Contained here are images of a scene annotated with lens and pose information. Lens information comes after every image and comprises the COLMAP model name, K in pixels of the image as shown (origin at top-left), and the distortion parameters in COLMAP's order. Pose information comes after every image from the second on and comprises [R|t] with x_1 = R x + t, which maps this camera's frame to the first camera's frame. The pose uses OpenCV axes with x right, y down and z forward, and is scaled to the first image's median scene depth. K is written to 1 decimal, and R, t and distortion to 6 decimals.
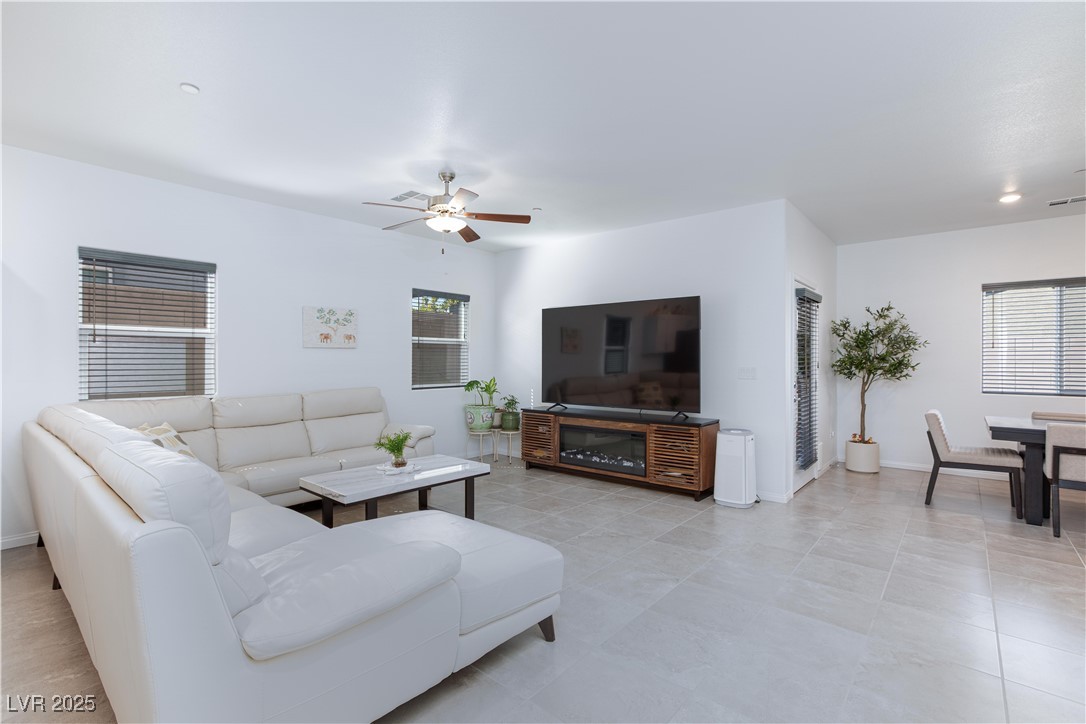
lens RADIAL K [[500.4, 0, 538.4], [0, 500.4, 358.5], [0, 0, 1]] dist [-0.029102, 0.013283]
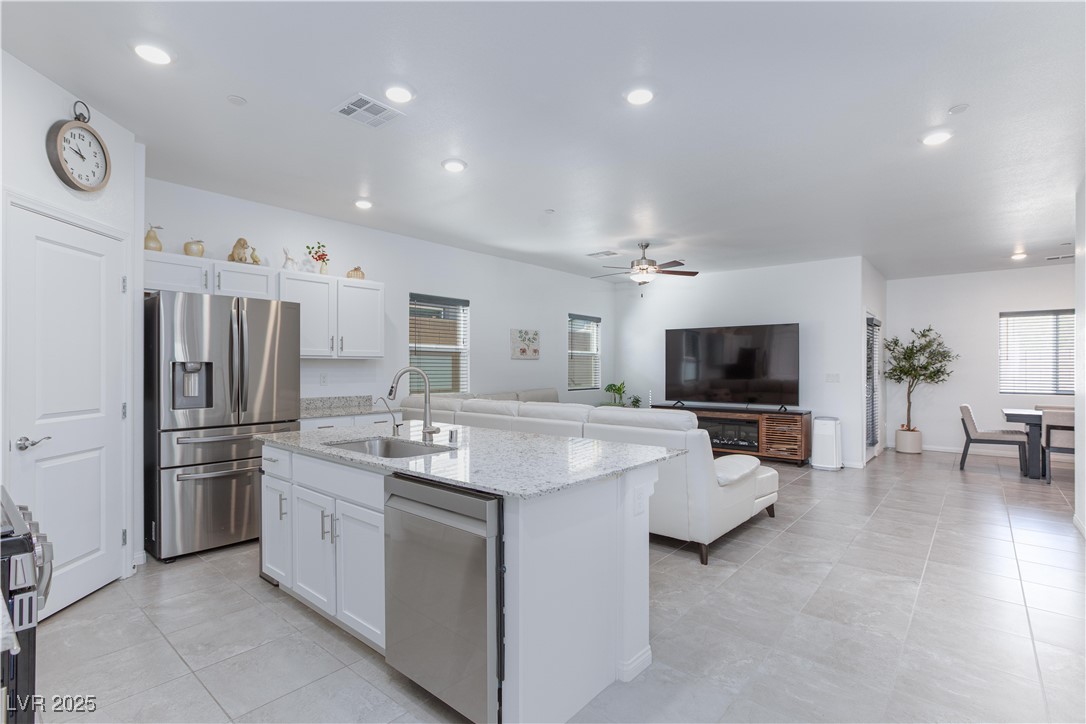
lens RADIAL K [[514.8, 0, 545.2], [0, 514.8, 367.0], [0, 0, 1]] dist [-0.002152, 0.000560]
pose [[0.999931, 0.001528, 0.011648, -0.395515], [-0.001521, 0.999999, -0.000582, 0.001087], [-0.011649, 0.000564, 0.999932, -0.431449]]
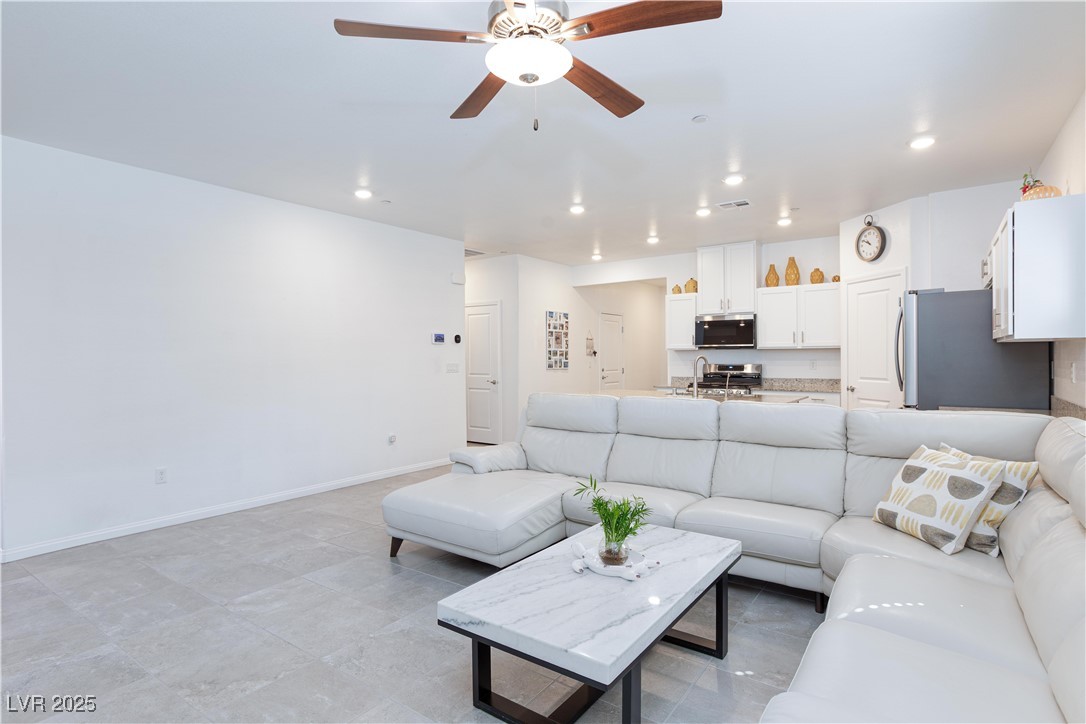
lens RADIAL K [[555.6, 0, 547.3], [0, 555.6, 362.0], [0, 0, 1]] dist [-0.002598, -0.000241]
pose [[-0.995154, 0.006992, -0.098077, -0.118839], [0.005928, 0.999920, 0.011136, 0.000769], [0.098147, 0.010501, -0.995116, 1.209060]]
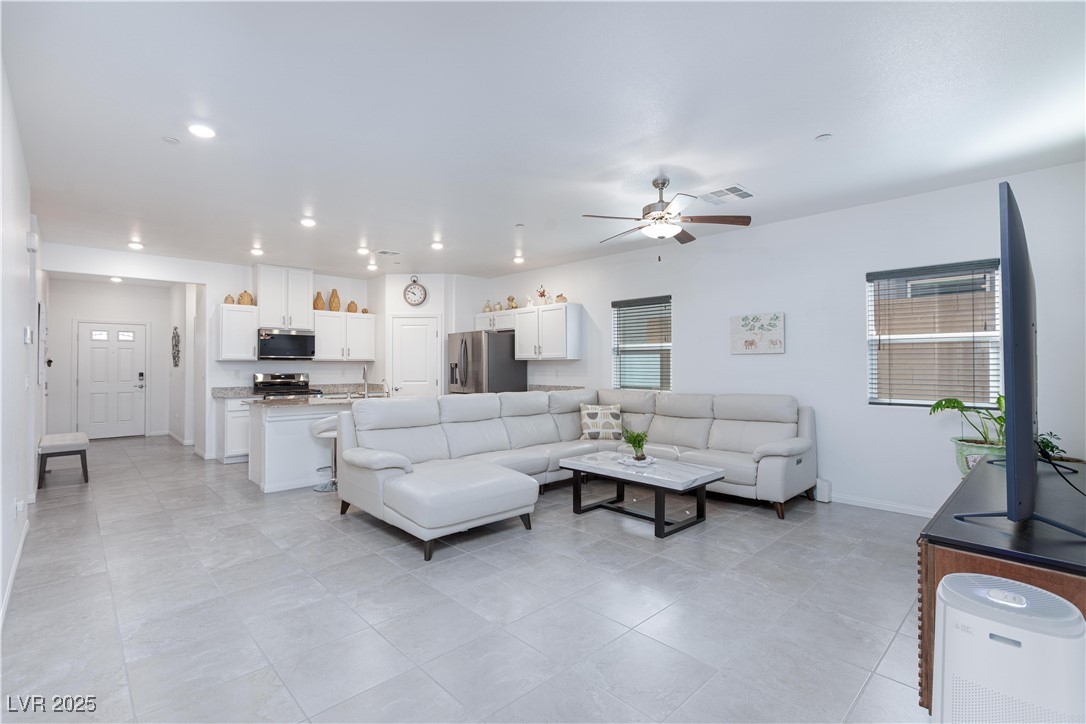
lens RADIAL K [[500.4, 0, 538.4], [0, 500.4, 358.5], [0, 0, 1]] dist [-0.029102, 0.013283]
pose [[-0.090549, -0.013421, -0.995802, 0.667569], [0.001235, 0.999907, -0.013589, 0.001655], [0.995891, -0.002461, -0.090524, 0.674251]]
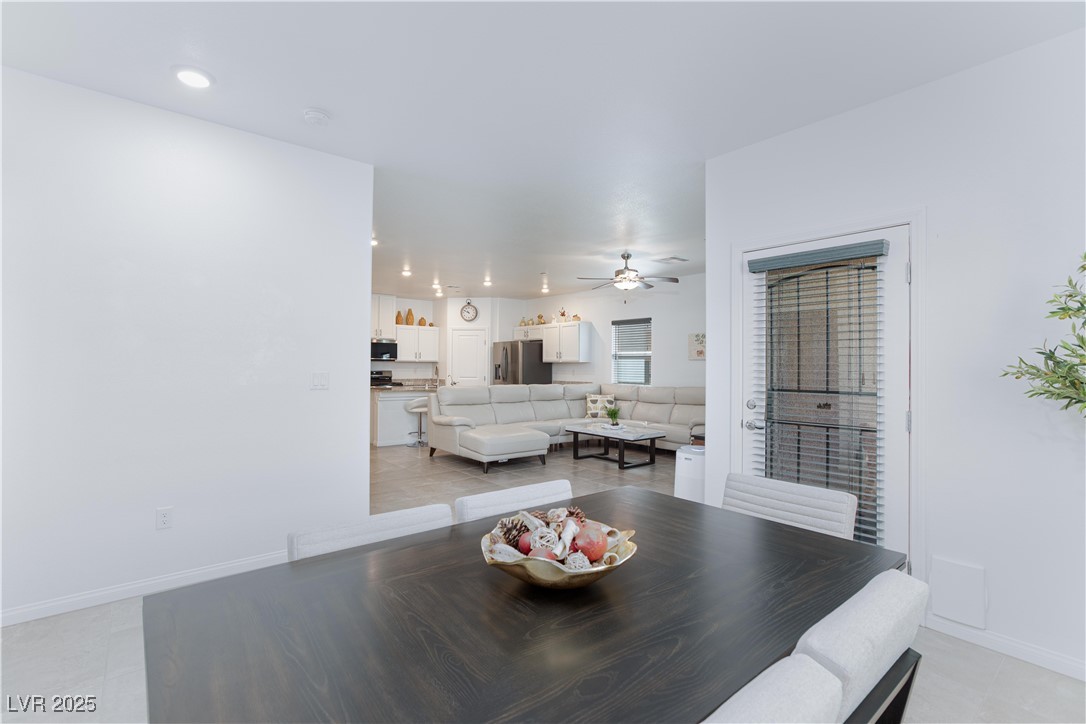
lens RADIAL K [[507.1, 0, 543.0], [0, 507.1, 362.0], [0, 0, 1]] dist [-0.012268, 0.000119]
pose [[-0.158331, -0.010286, -0.987332, 1.211652], [-0.007600, 0.999929, -0.009198, 0.003167], [0.987357, 0.006047, -0.158398, 0.795894]]
